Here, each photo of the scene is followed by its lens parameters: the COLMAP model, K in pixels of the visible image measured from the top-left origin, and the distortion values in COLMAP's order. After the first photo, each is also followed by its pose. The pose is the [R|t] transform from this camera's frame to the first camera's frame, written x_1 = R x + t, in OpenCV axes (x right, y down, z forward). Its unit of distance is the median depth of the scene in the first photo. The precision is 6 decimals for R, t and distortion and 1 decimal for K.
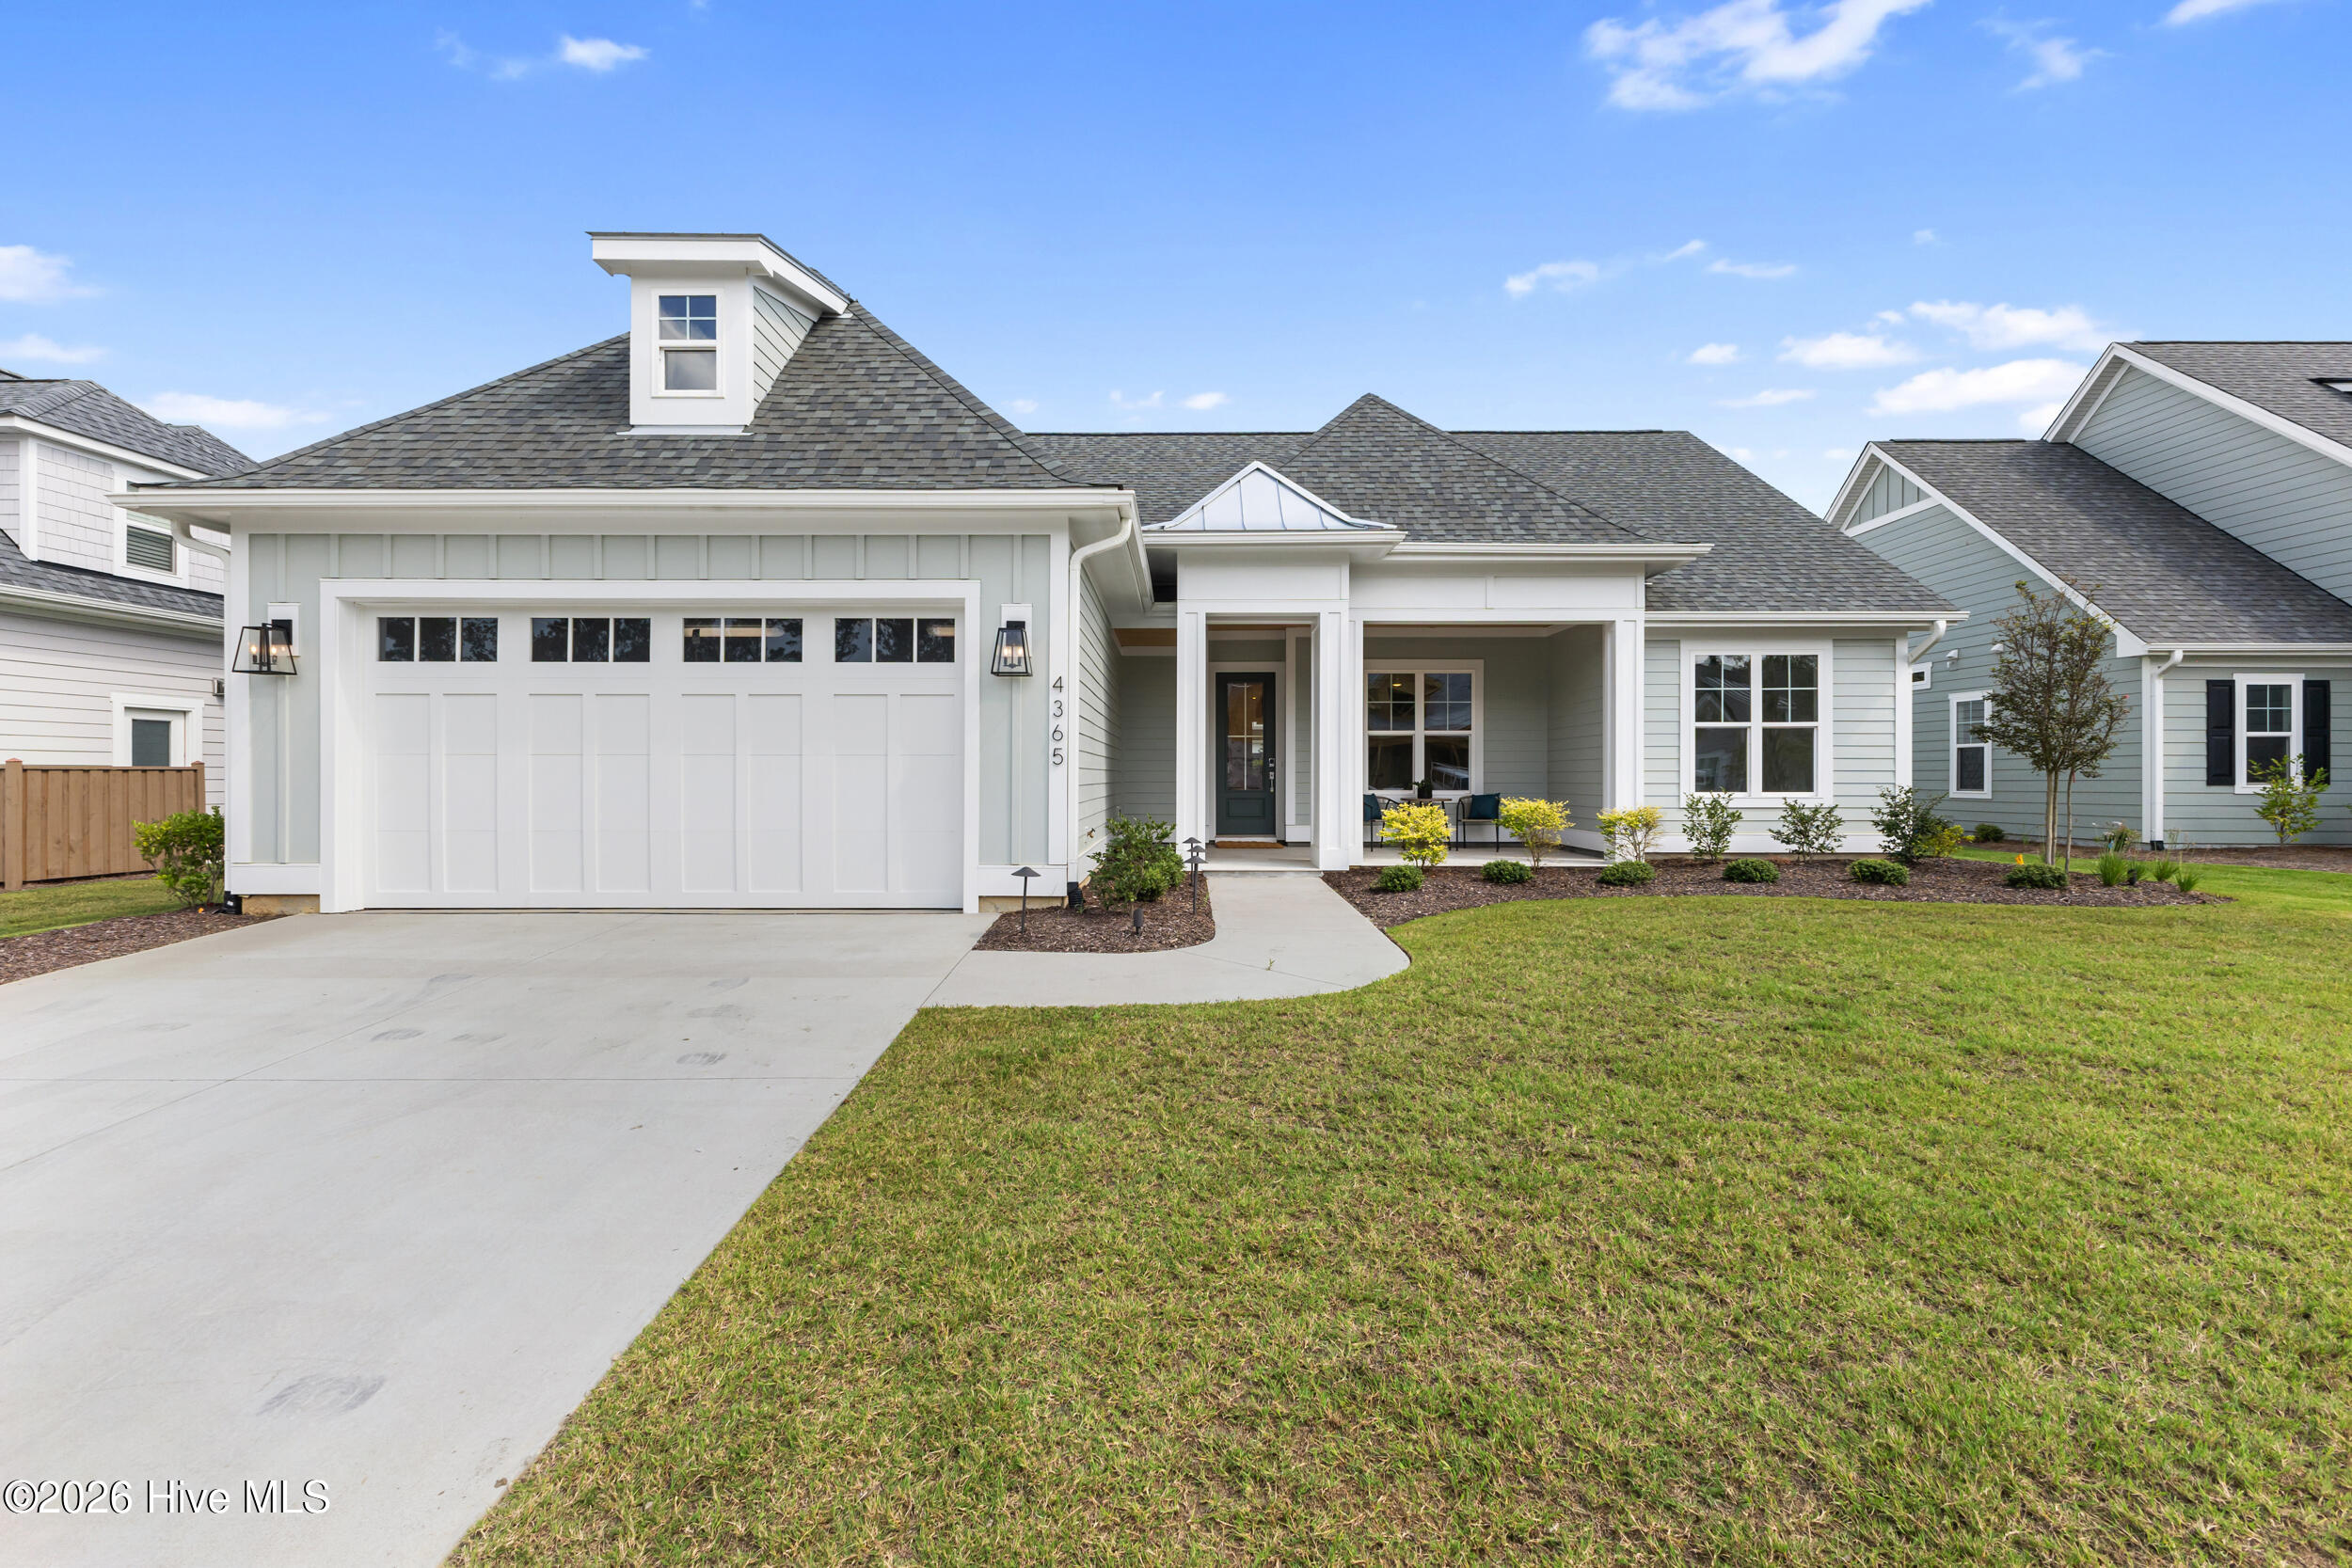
lens RADIAL K [[1019.1, 0, 1180.5], [0, 1019.1, 780.6], [0, 0, 1]] dist [0.007560, -0.002868]
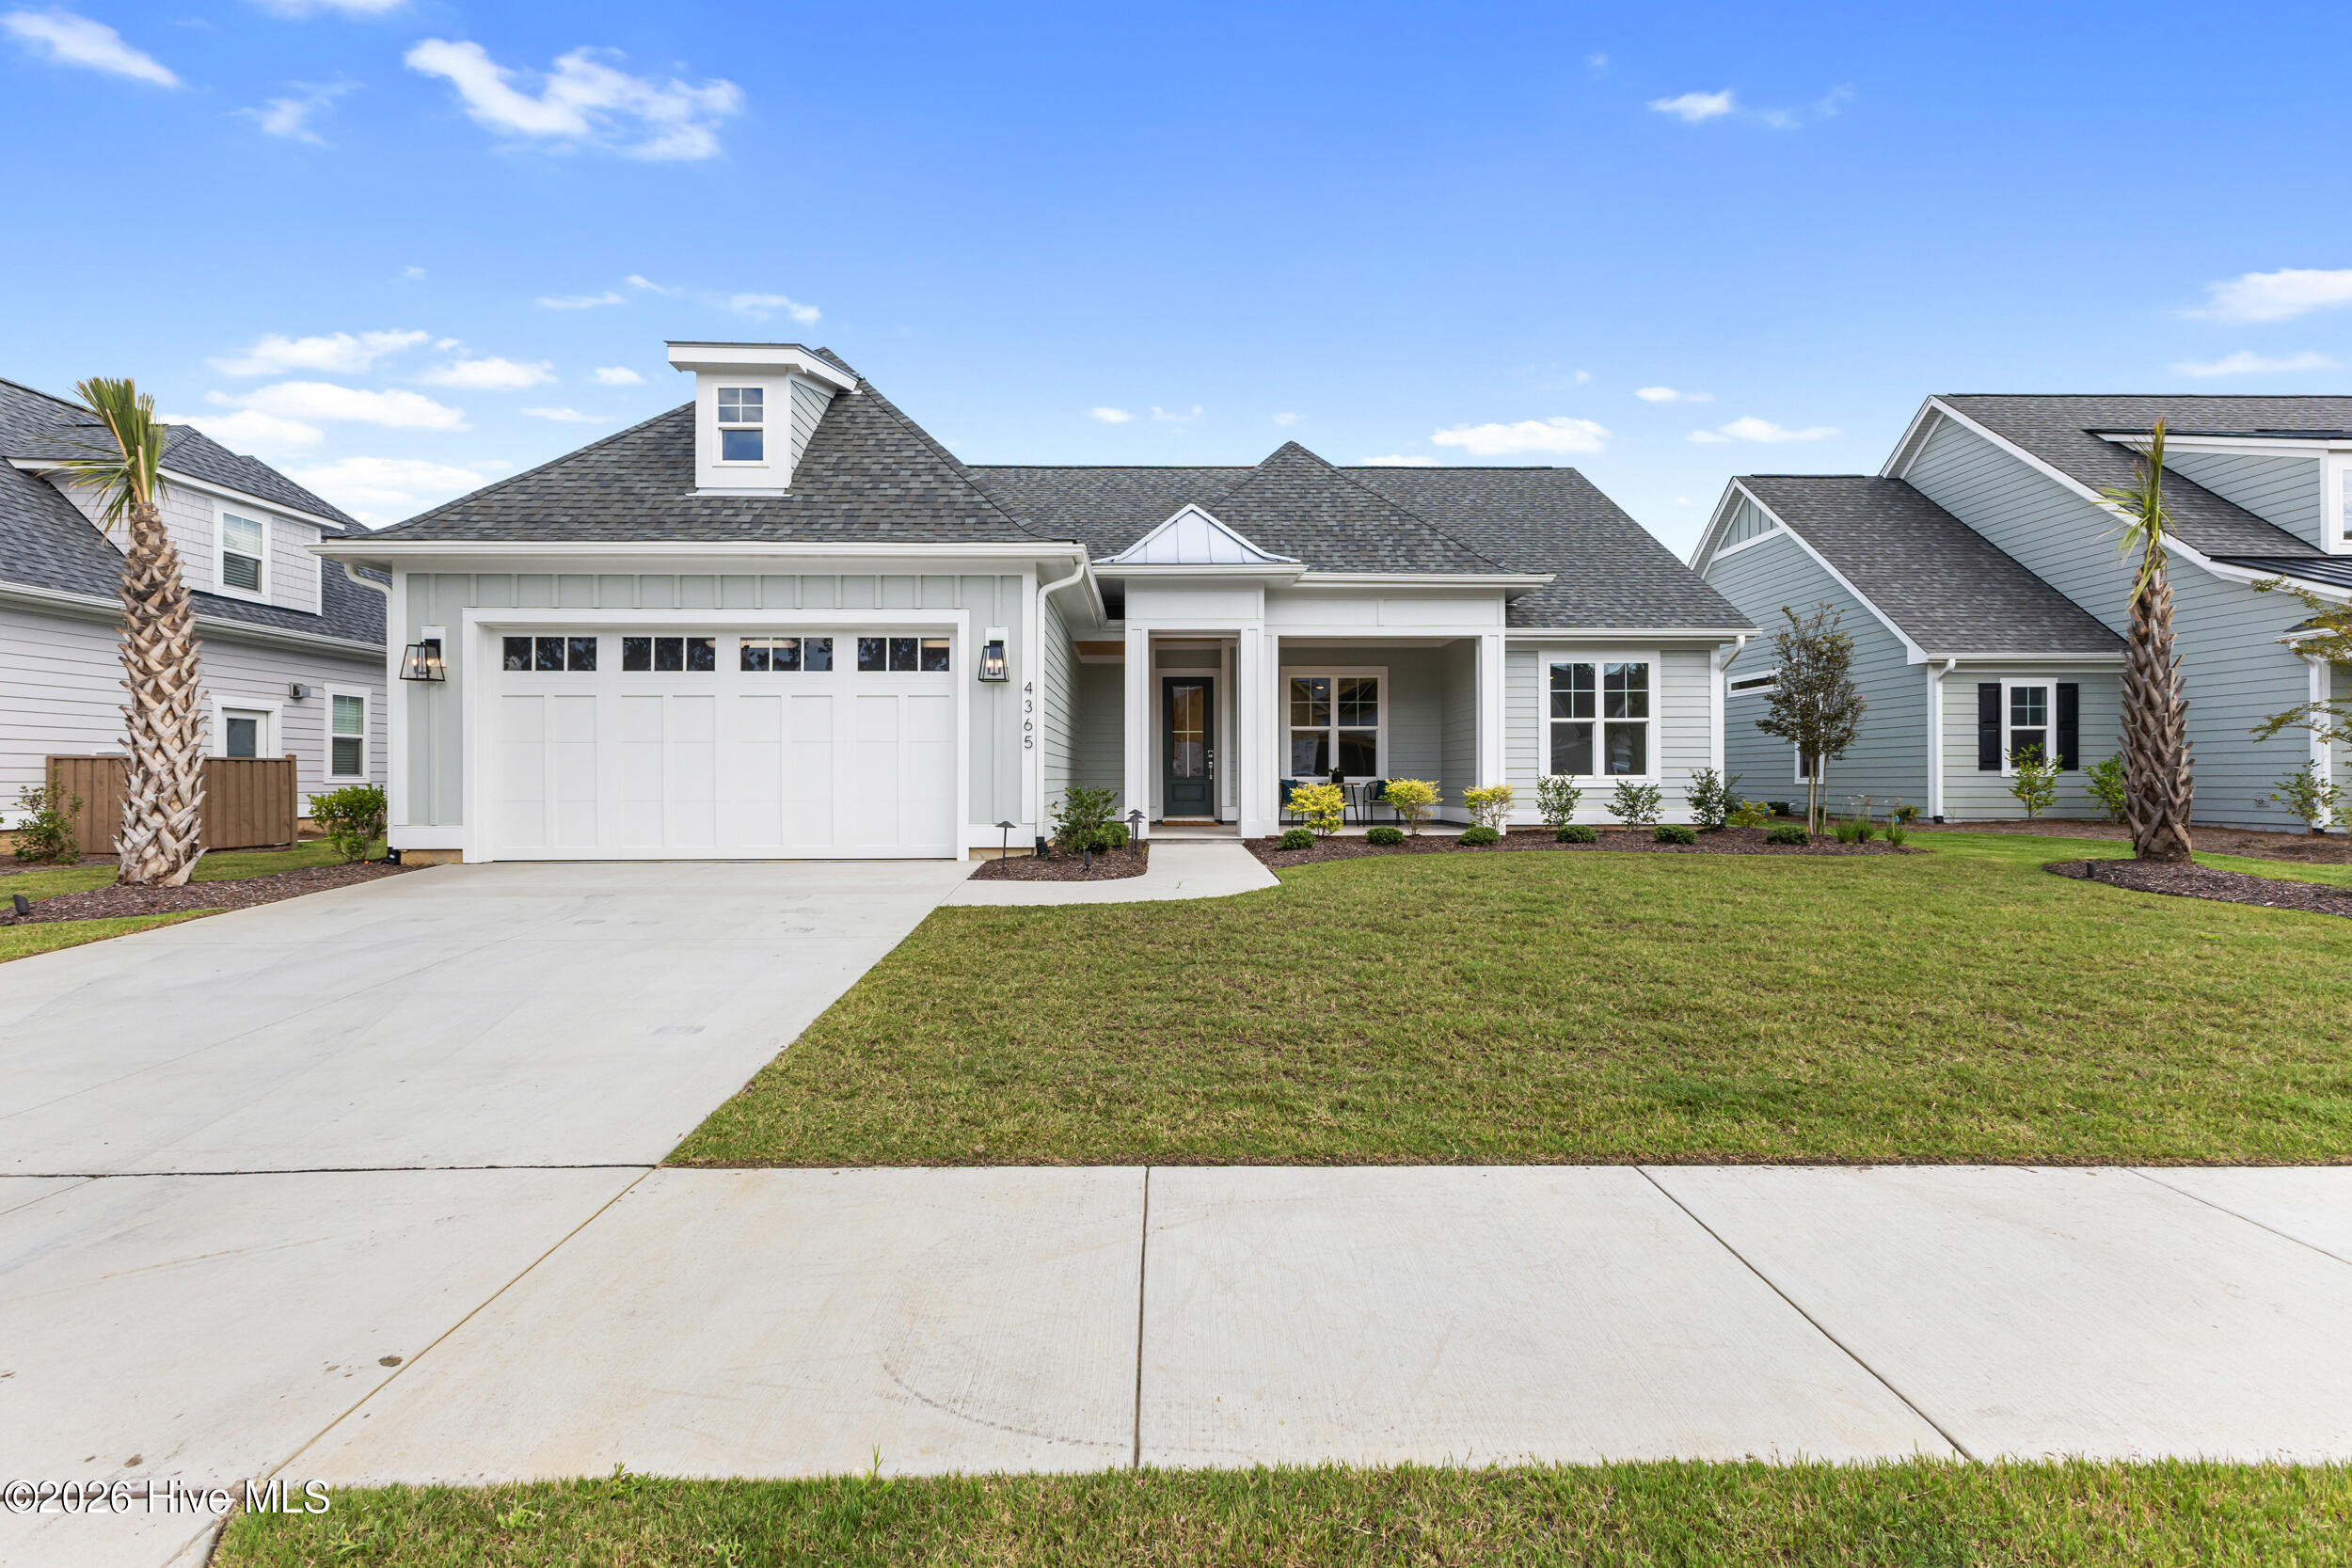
lens RADIAL K [[1019.1, 0, 1174.1], [0, 1019.1, 780.1], [0, 0, 1]] dist [0.007560, -0.002868]
pose [[0.999690, -0.002792, 0.024738, 0.024506], [0.002858, 0.999992, -0.002631, 0.019922], [-0.024730, 0.002701, 0.999691, -0.223650]]
